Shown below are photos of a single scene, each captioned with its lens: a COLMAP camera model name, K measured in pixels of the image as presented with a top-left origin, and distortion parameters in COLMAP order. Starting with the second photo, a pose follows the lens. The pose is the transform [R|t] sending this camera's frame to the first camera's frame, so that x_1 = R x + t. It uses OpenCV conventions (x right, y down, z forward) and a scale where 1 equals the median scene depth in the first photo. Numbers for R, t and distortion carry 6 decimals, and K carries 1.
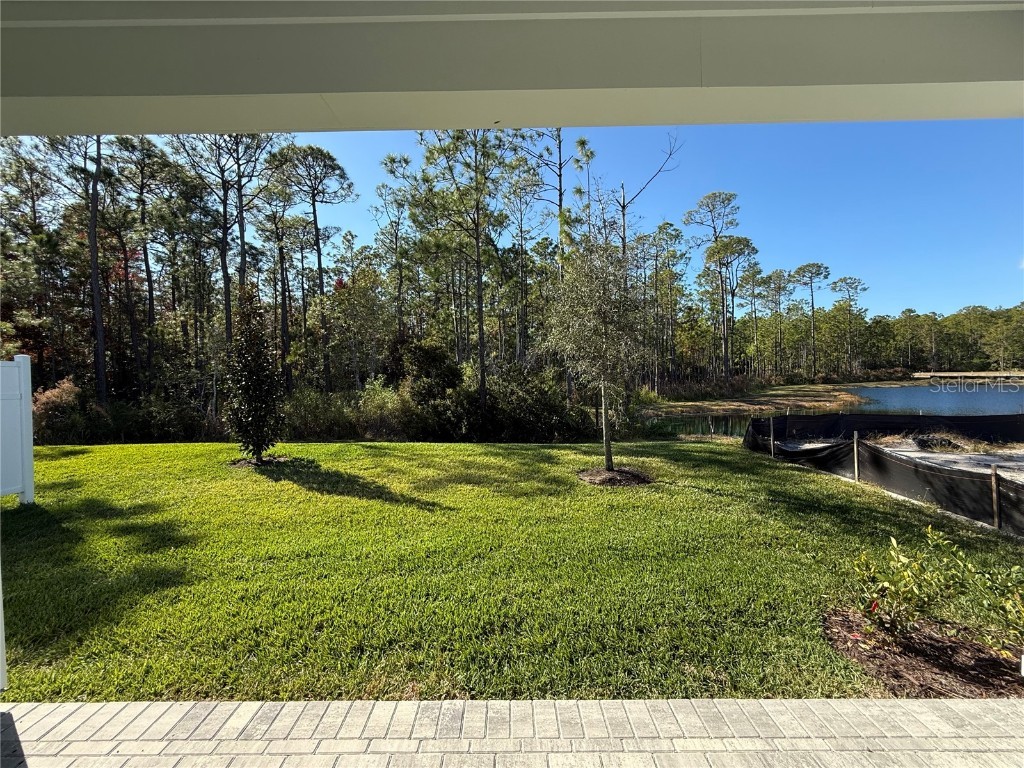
lens RADIAL K [[407.4, 0, 511.2], [0, 407.4, 380.0], [0, 0, 1]] dist [0.001464, 0.000038]
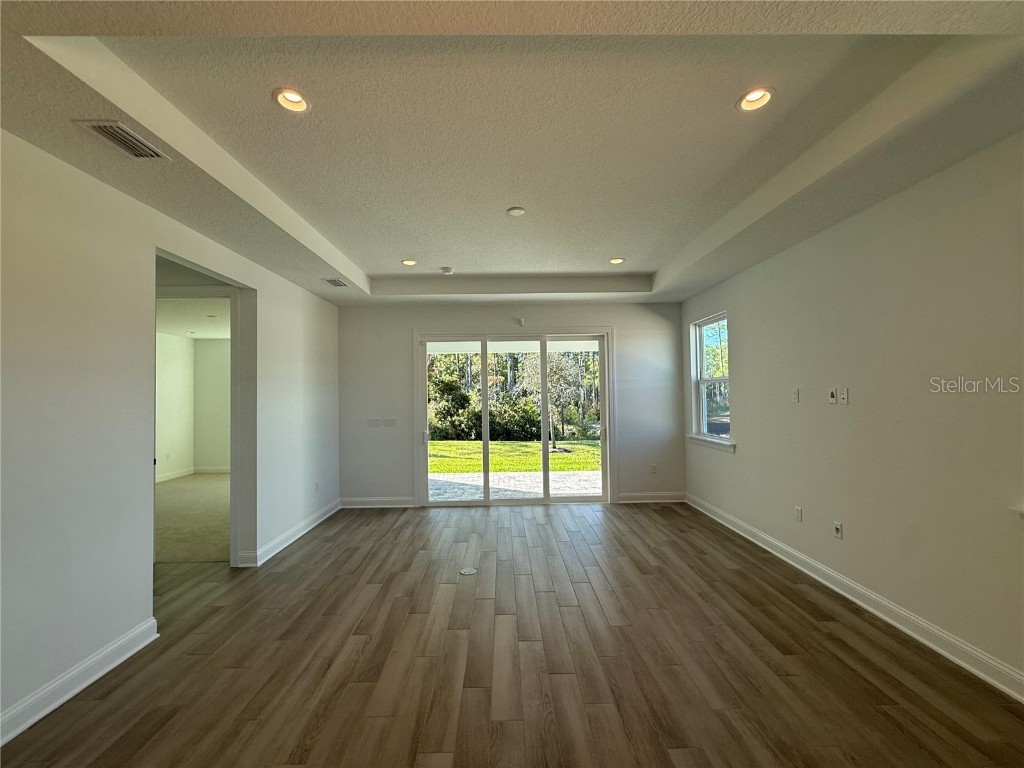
lens RADIAL K [[407.4, 0, 513.5], [0, 407.4, 385.3], [0, 0, 1]] dist [0.001464, 0.000038]
pose [[0.999669, -0.003413, 0.025508, -0.004972], [0.004569, 0.998959, -0.045396, 0.002248], [-0.025327, 0.045498, 0.998643, -0.481542]]
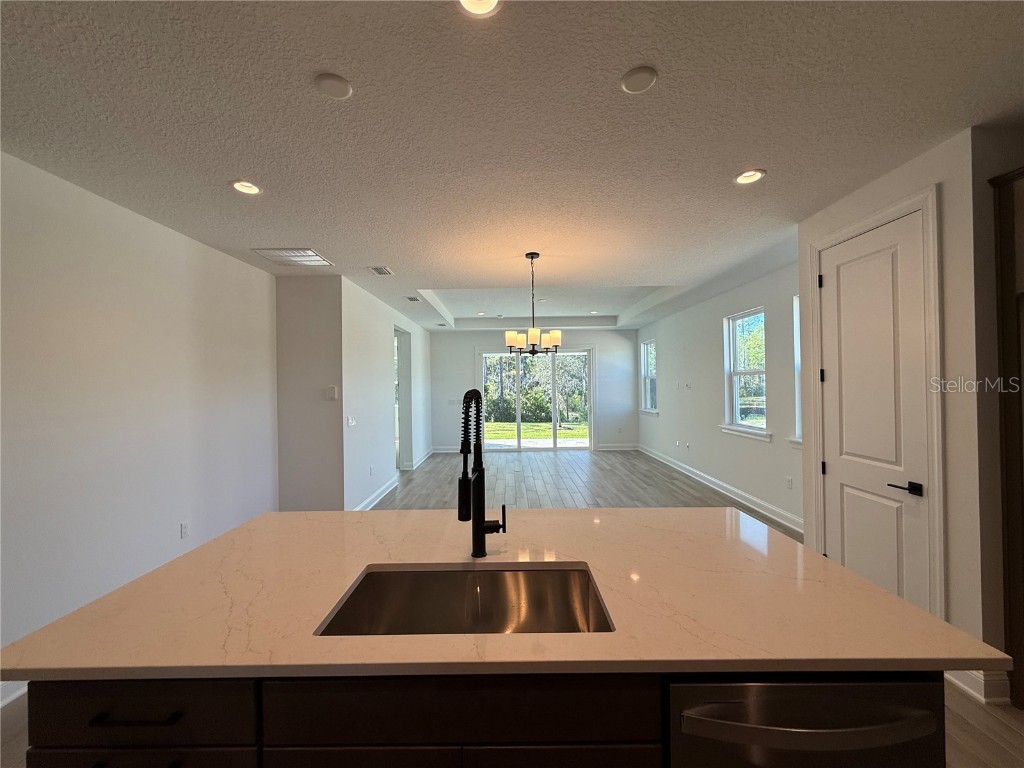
lens RADIAL K [[407.4, 0, 511.3], [0, 407.4, 384.9], [0, 0, 1]] dist [0.001464, 0.000038]
pose [[0.999977, -0.005138, 0.004374, -0.036715], [0.005238, 0.999715, -0.023281, 0.007751], [-0.004253, 0.023303, 0.999719, -0.745553]]
